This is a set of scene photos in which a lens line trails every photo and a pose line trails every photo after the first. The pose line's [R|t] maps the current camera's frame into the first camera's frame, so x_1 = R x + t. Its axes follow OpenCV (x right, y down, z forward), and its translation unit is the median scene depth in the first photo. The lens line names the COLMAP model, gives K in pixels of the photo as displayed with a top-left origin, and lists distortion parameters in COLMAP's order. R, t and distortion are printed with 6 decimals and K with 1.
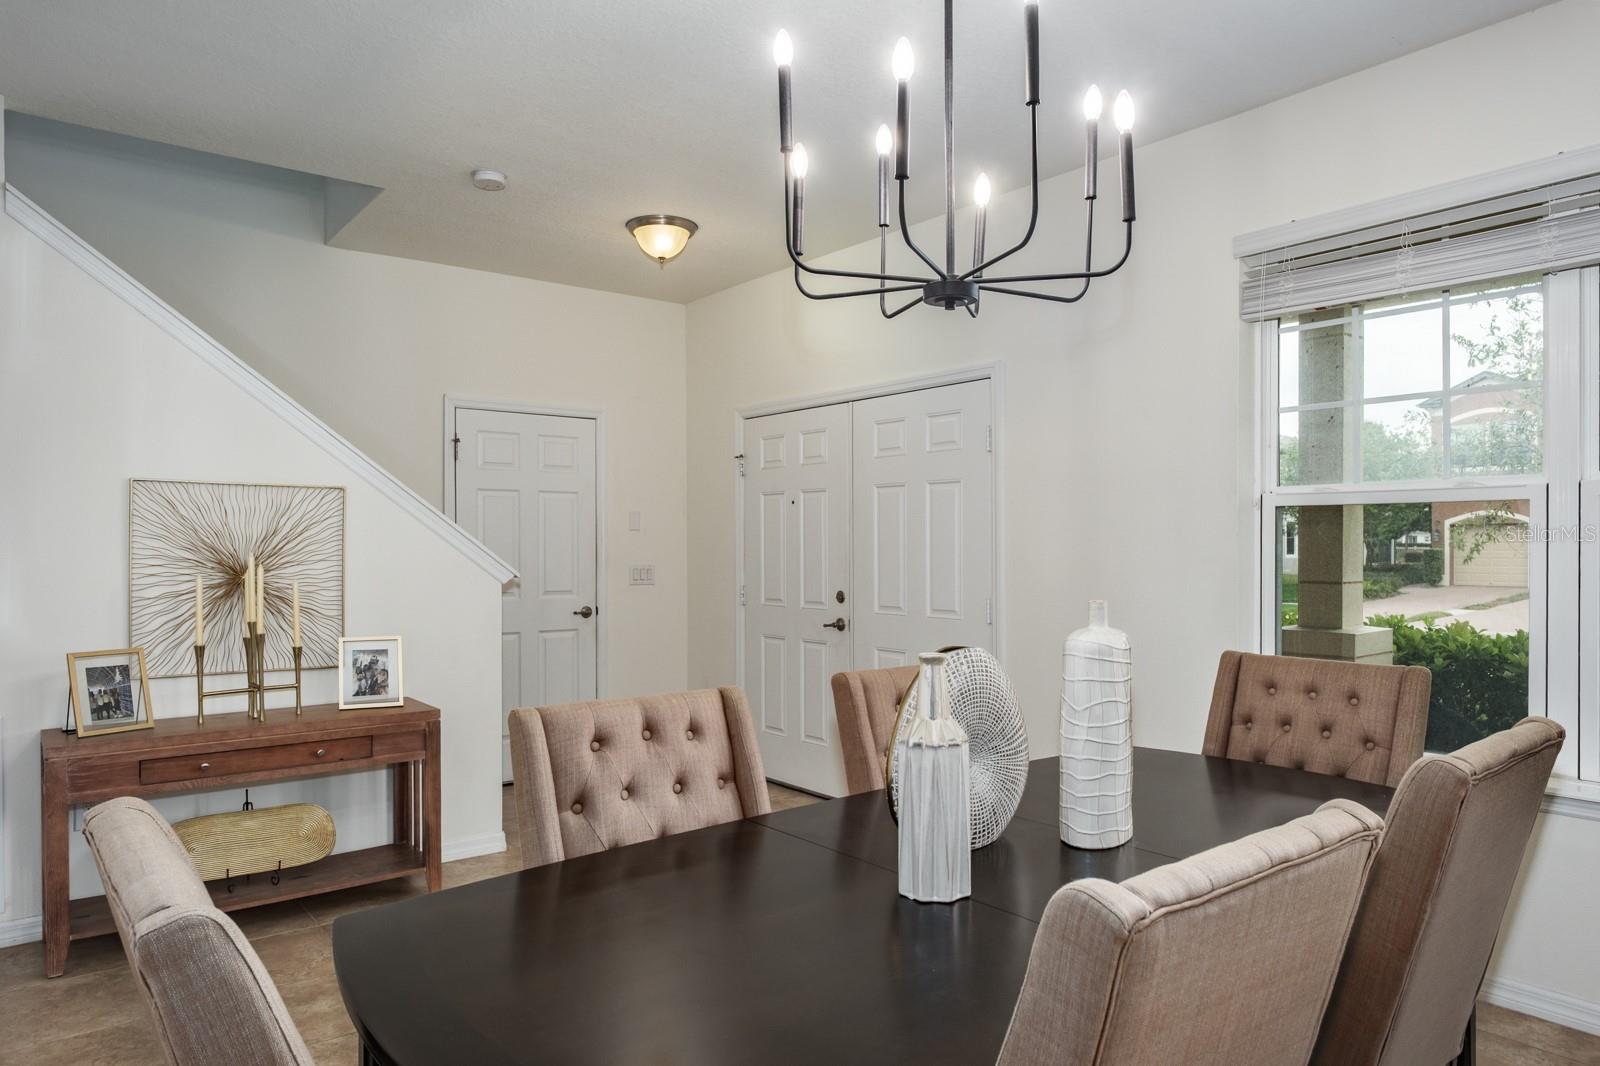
lens RADIAL K [[1000.4, 0, 807.4], [0, 1000.4, 554.4], [0, 0, 1]] dist [-0.005761, 0.002297]
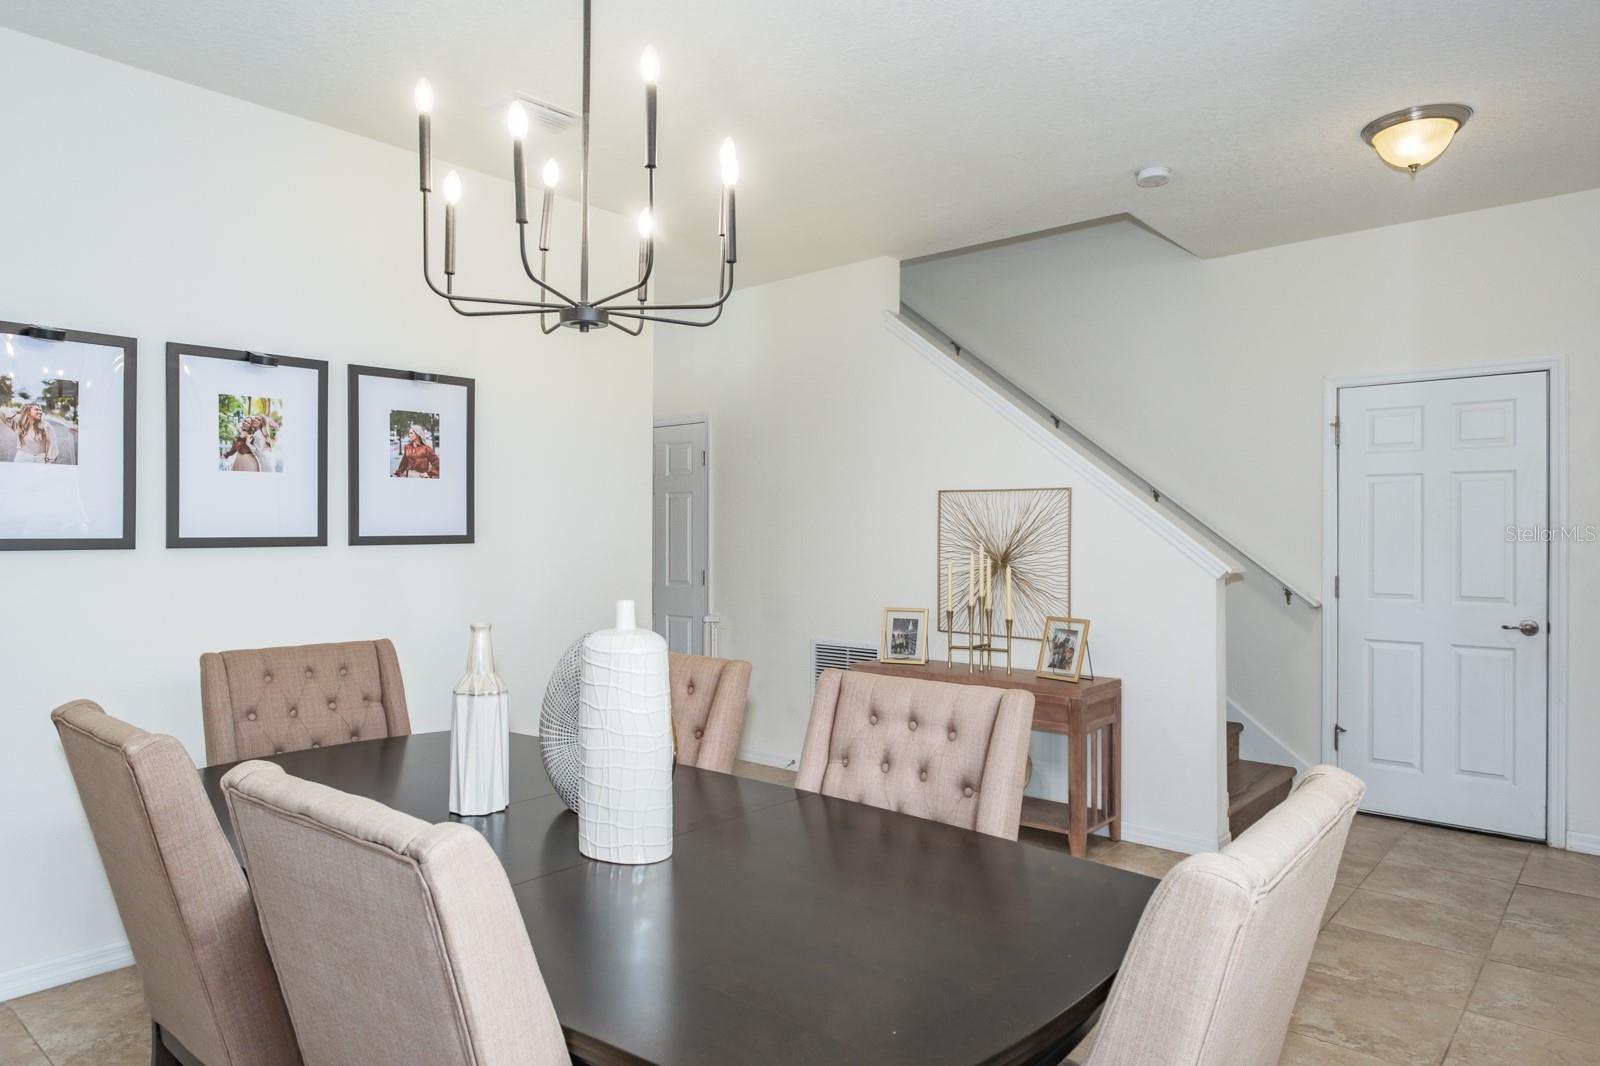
lens RADIAL K [[1000.4, 0, 800.3], [0, 1000.4, 529.8], [0, 0, 1]] dist [-0.005761, 0.002297]
pose [[0.183406, -0.002584, -0.983034, 0.655776], [-0.012202, 0.999914, -0.004905, -0.009323], [0.982961, 0.012895, 0.183359, 0.511401]]
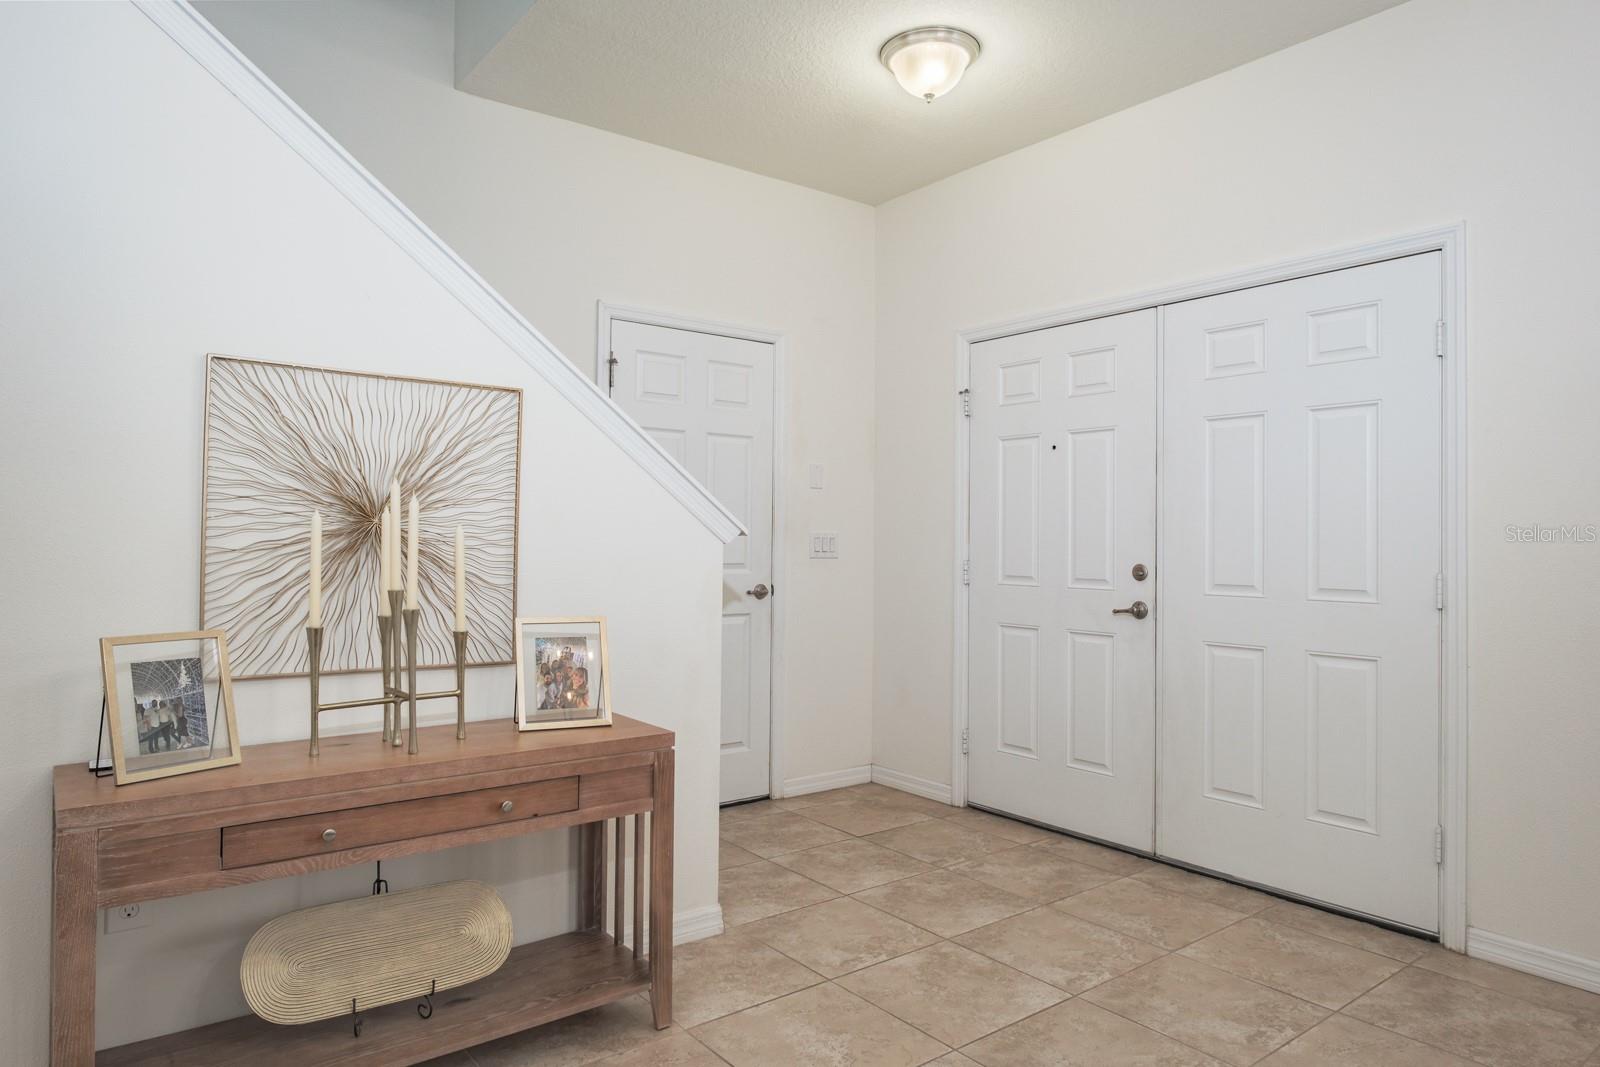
lens RADIAL K [[1000.4, 0, 811.2], [0, 1000.4, 527.7], [0, 0, 1]] dist [-0.005761, 0.002297]
pose [[0.999779, 0.010473, -0.018250, -0.275563], [-0.010792, 0.999789, -0.017450, 0.035200], [0.018064, 0.017643, 0.999681, 0.368245]]
